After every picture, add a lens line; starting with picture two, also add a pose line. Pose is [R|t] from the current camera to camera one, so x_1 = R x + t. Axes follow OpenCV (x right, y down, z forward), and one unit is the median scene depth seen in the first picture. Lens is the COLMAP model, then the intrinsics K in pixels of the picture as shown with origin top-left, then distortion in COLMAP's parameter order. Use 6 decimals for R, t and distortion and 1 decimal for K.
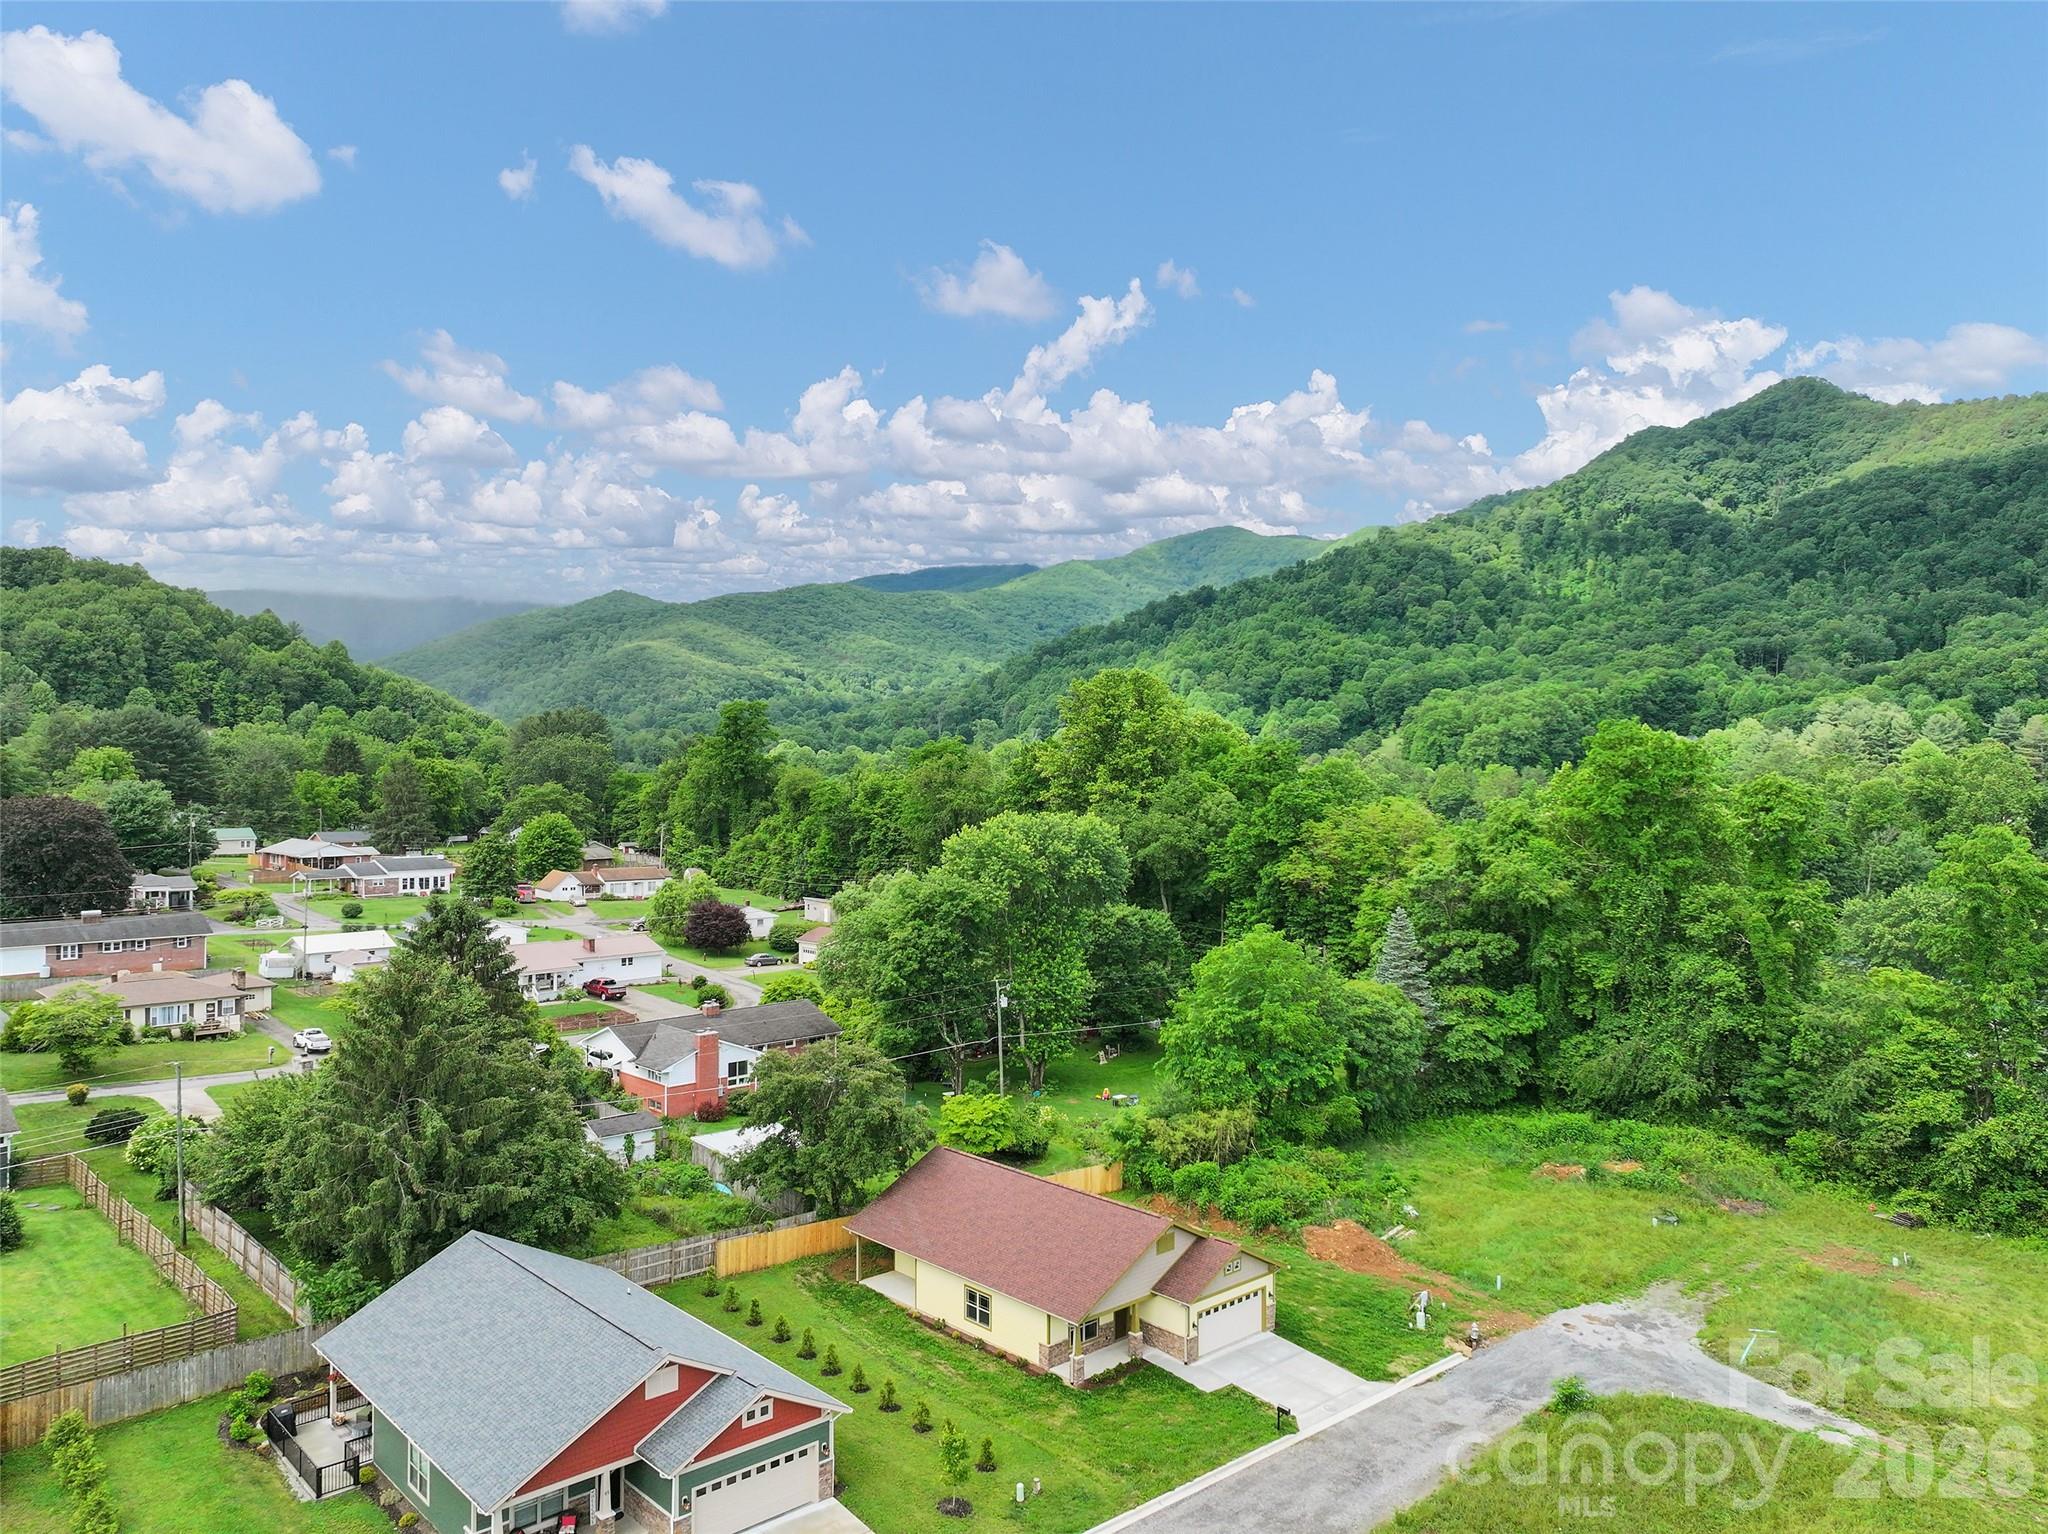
lens RADIAL K [[1436.1, 0, 1032.8], [0, 1436.1, 762.7], [0, 0, 1]] dist [0.003651, 0.004414]
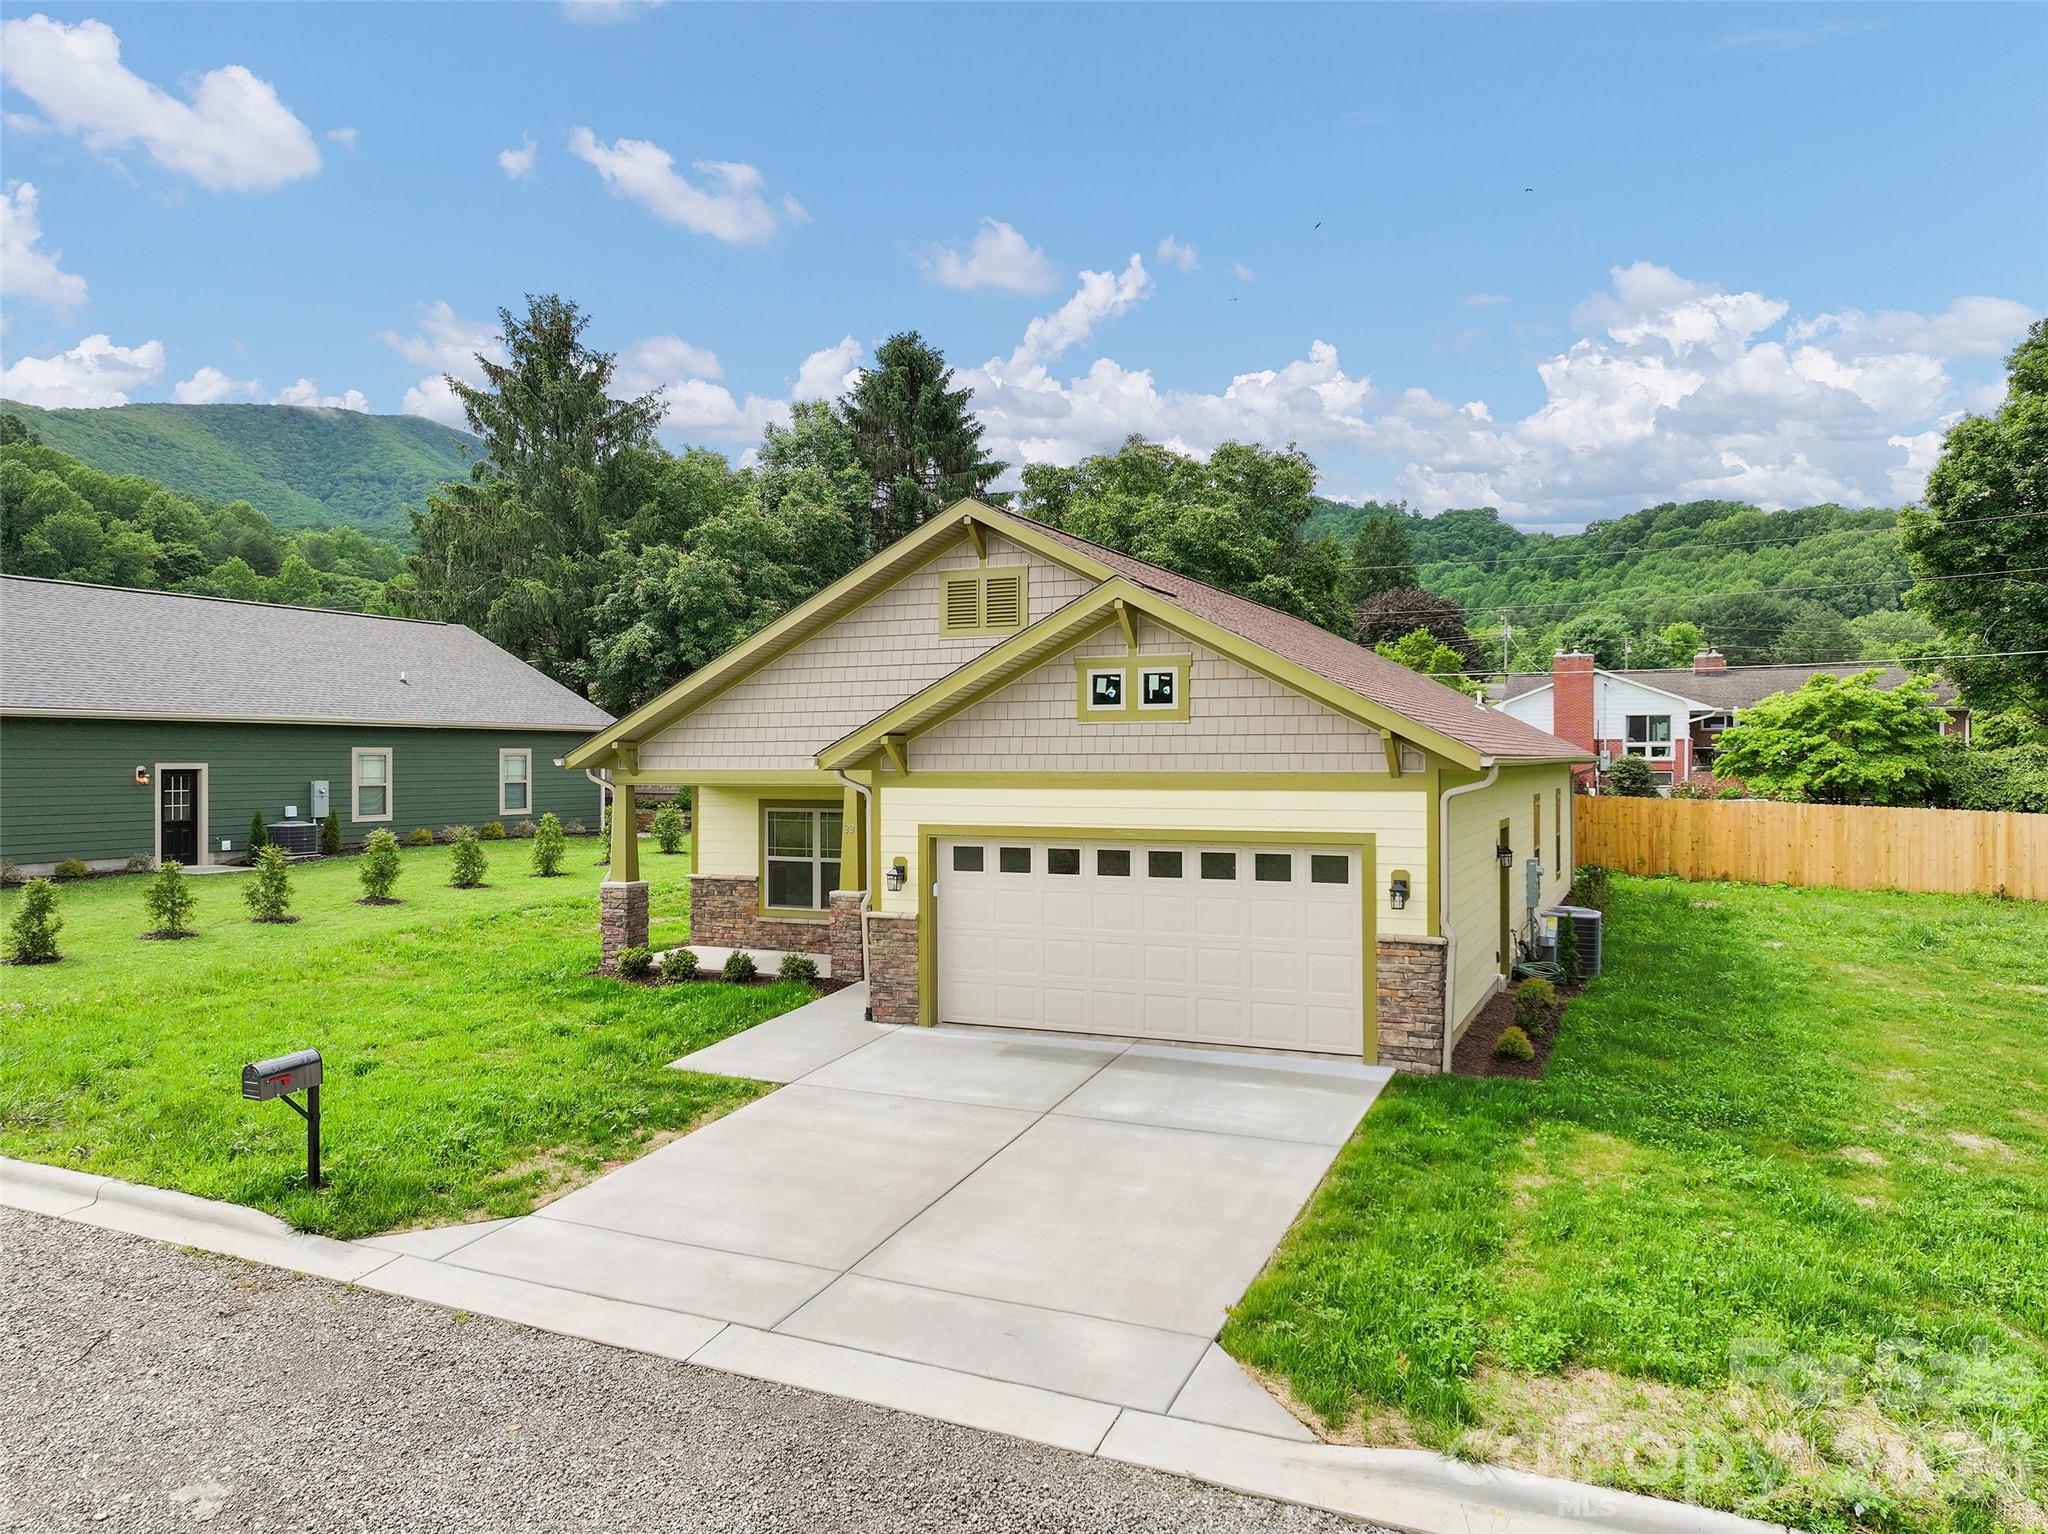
lens RADIAL K [[1438.5, 0, 1032.1], [0, 1438.5, 762.2], [0, 0, 1]] dist [0.003891, 0.007554]
pose [[0.392466, -0.004542, -0.919755, 0.213693], [0.002240, 0.999990, -0.003983, 0.228983], [0.919764, -0.000497, 0.392472, 0.566419]]
